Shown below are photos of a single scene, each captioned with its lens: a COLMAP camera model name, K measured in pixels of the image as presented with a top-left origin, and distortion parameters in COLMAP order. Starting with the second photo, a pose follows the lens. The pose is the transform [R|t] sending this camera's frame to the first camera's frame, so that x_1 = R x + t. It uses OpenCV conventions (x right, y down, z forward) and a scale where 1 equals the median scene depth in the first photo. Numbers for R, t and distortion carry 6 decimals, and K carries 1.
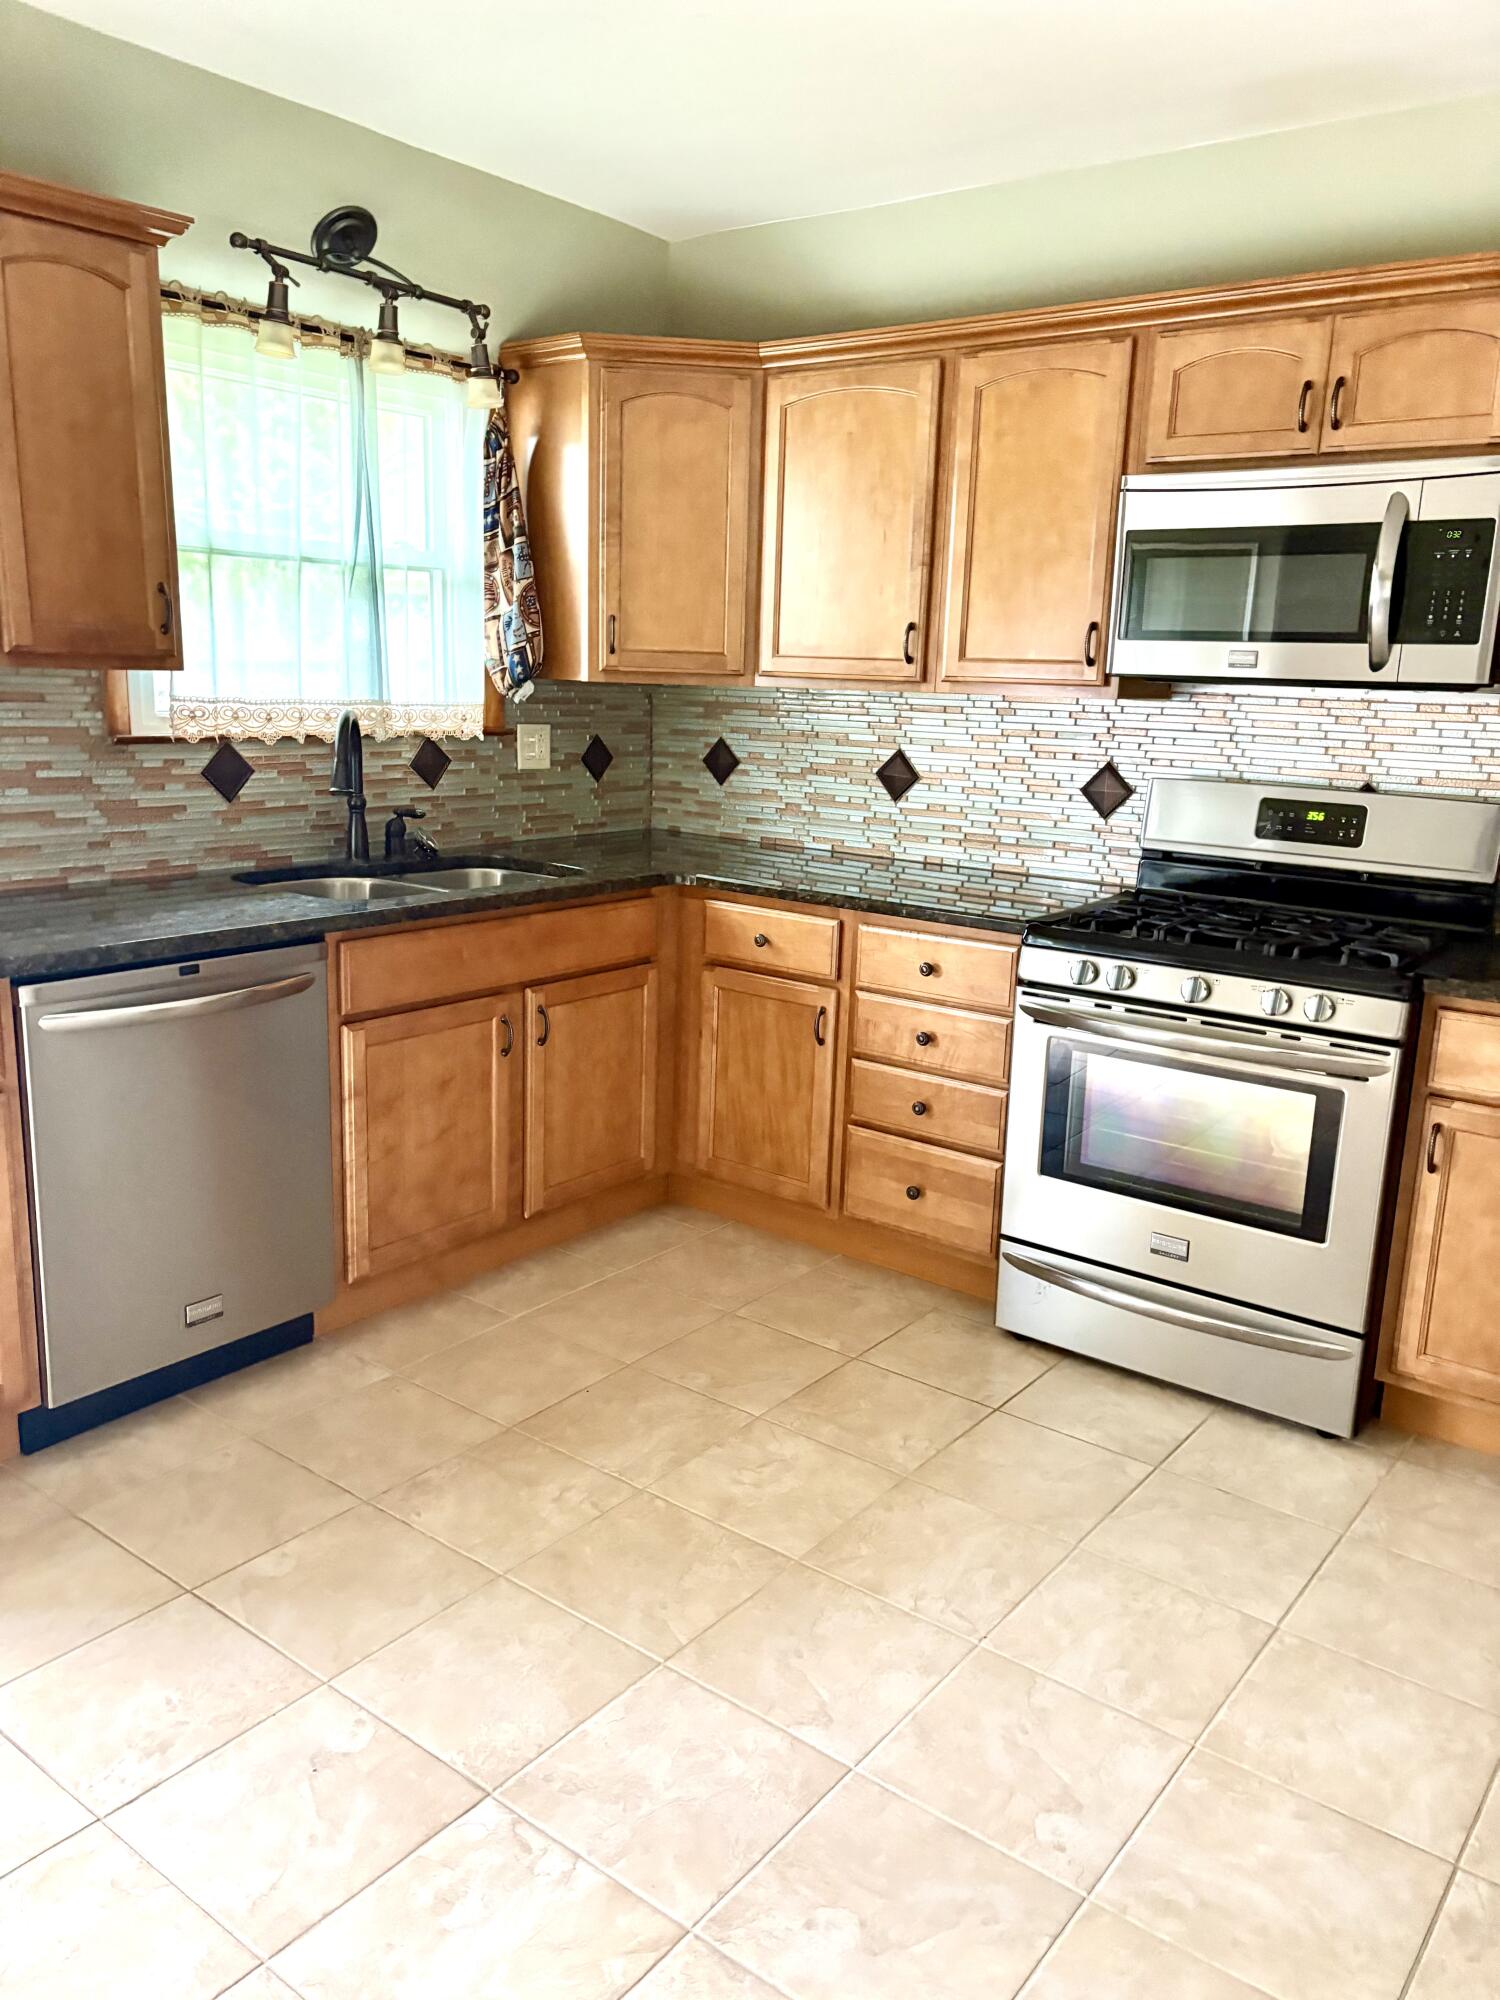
lens RADIAL K [[1489.2, 0, 750.0], [0, 1489.2, 1000.0], [0, 0, 1]] dist [0.076378, -0.226145]
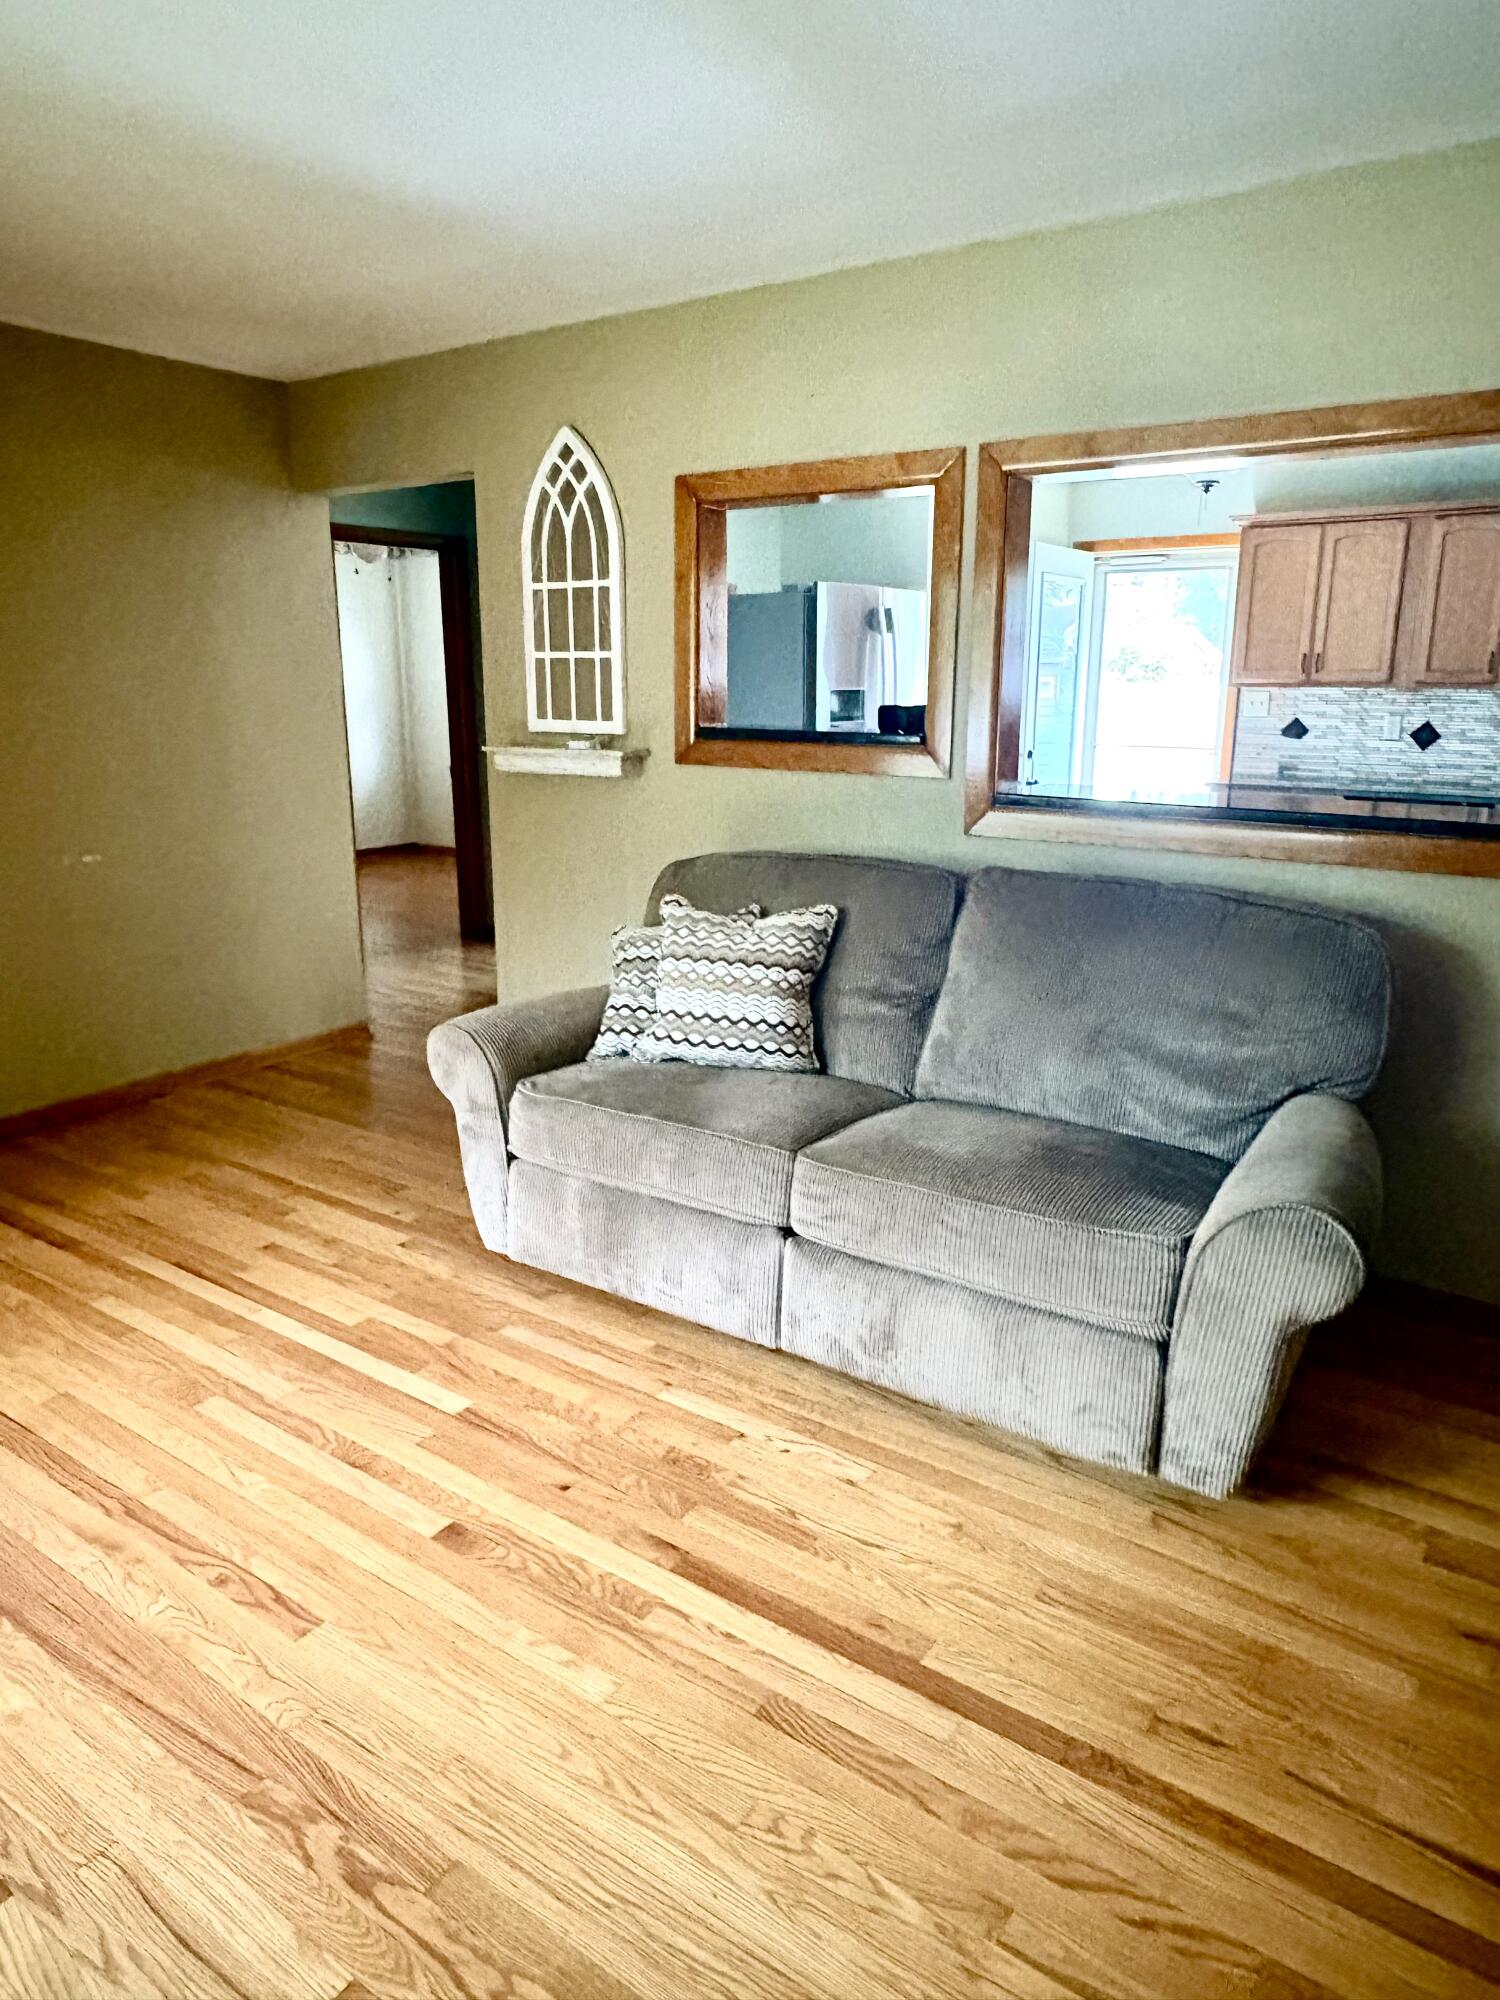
lens RADIAL K [[1284.6, 0, 750.0], [0, 1284.6, 1000.0], [0, 0, 1]] dist [0.004336, 0.001717]
pose [[0.044429, 0.217940, -0.974950, 1.382098], [-0.218875, 0.954327, 0.203356, 0.074842], [0.974741, 0.204357, 0.090102, -0.179620]]
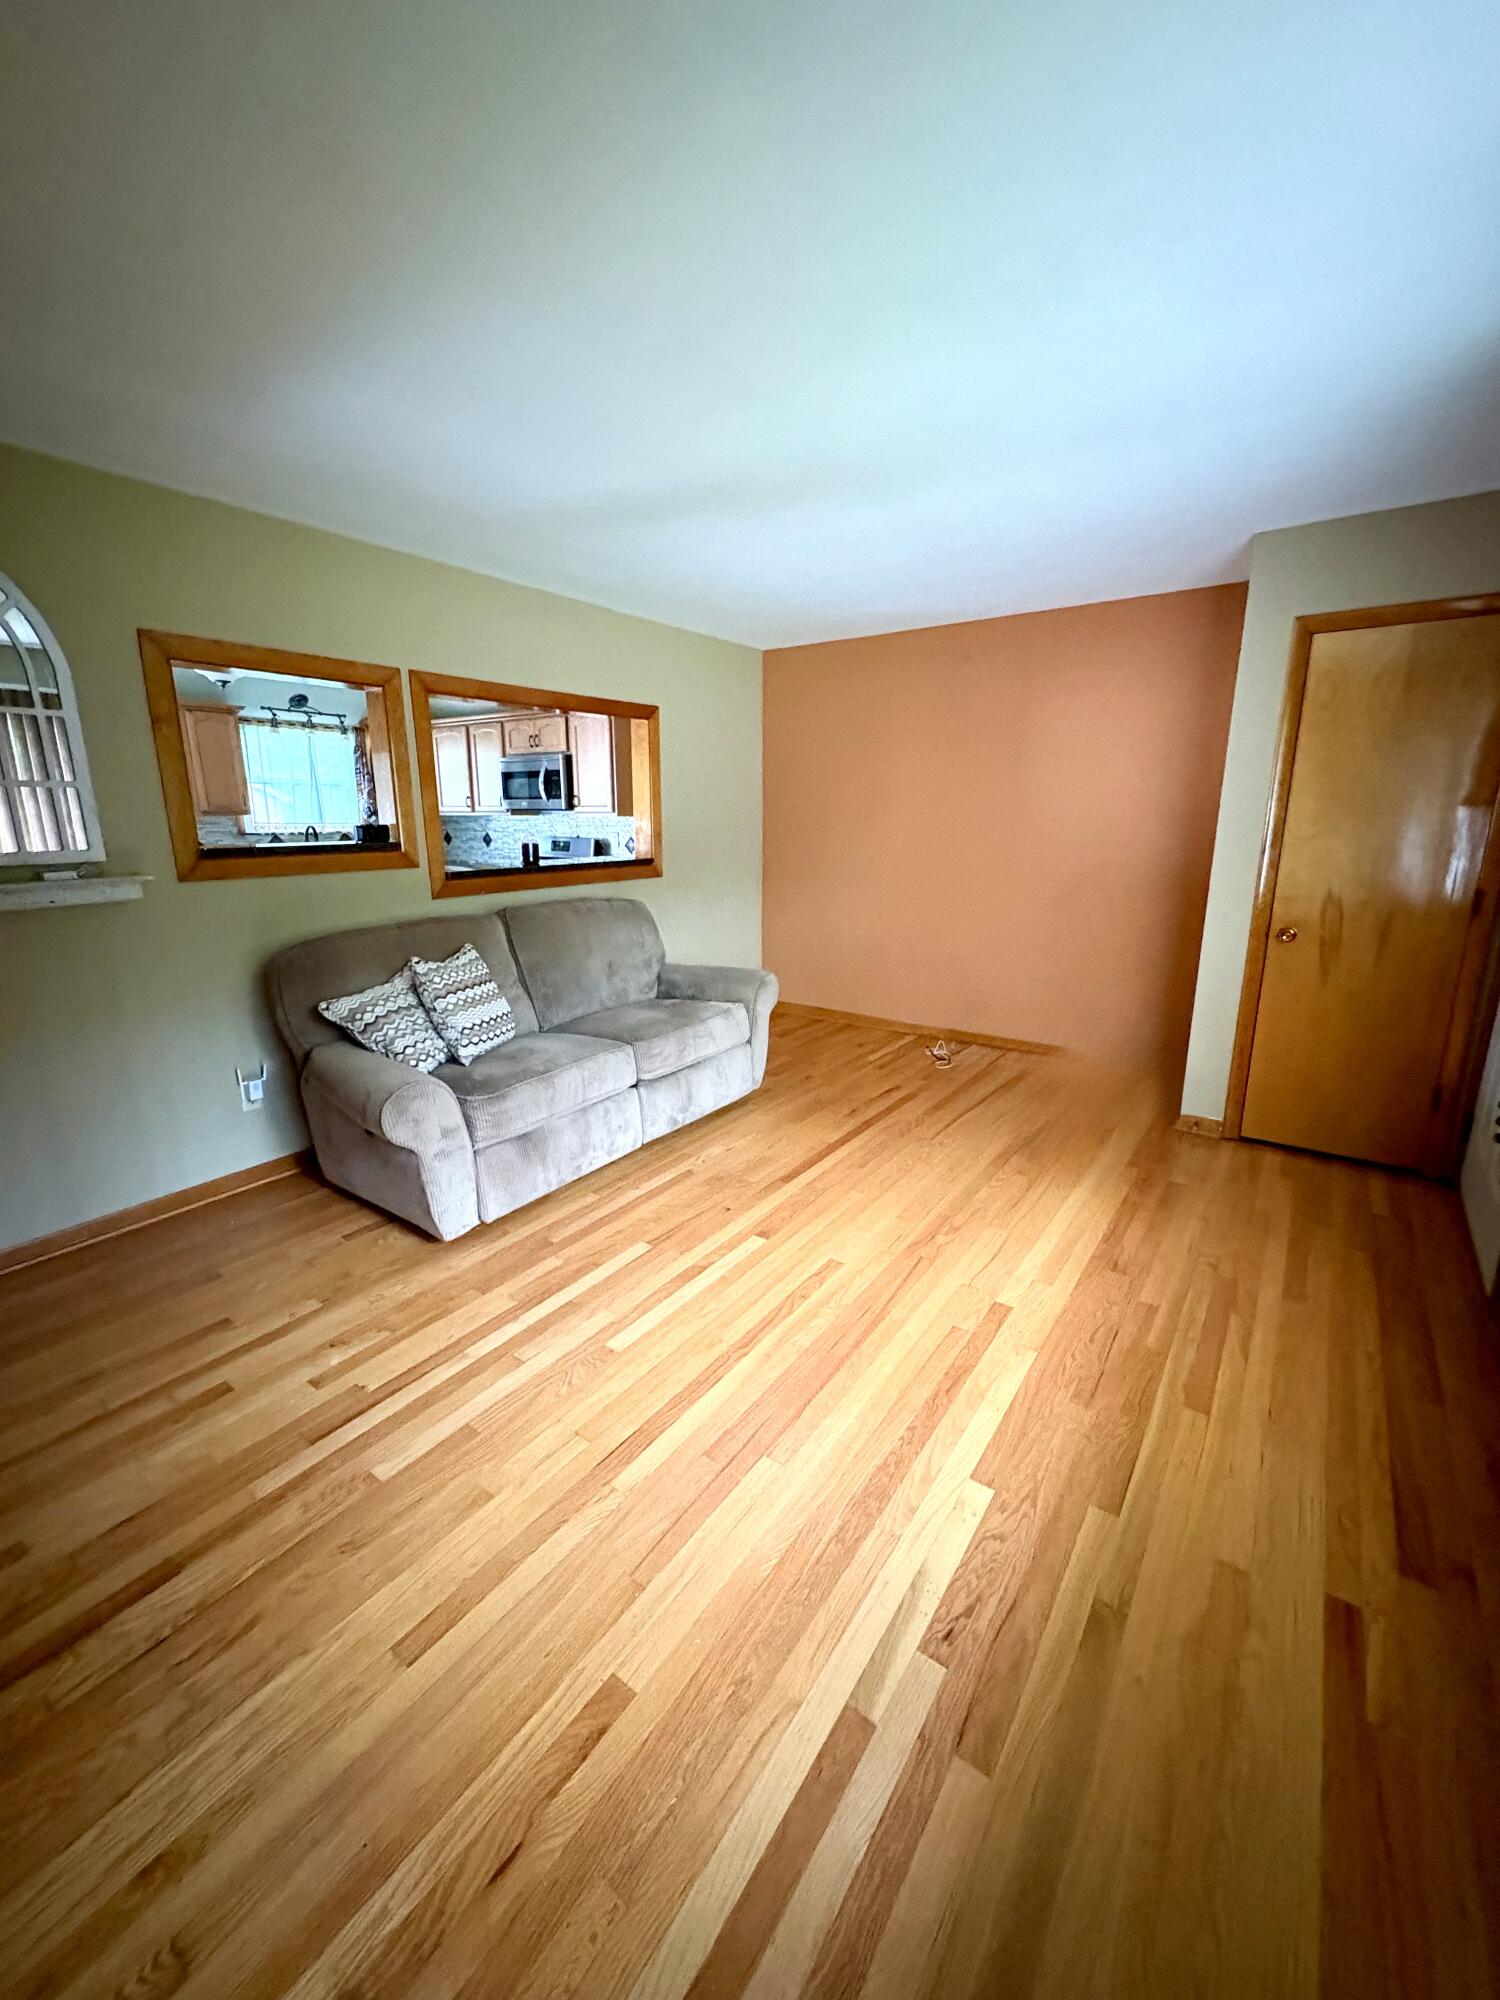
lens RADIAL K [[782.5, 0, 750.0], [0, 782.5, 1000.0], [0, 0, 1]] dist [0.000617, 0.000026]
pose [[0.999227, -0.036174, 0.015412, 0.787963], [0.035857, 0.999150, 0.020311, 0.244195], [-0.016134, -0.019743, 0.999675, -0.986440]]
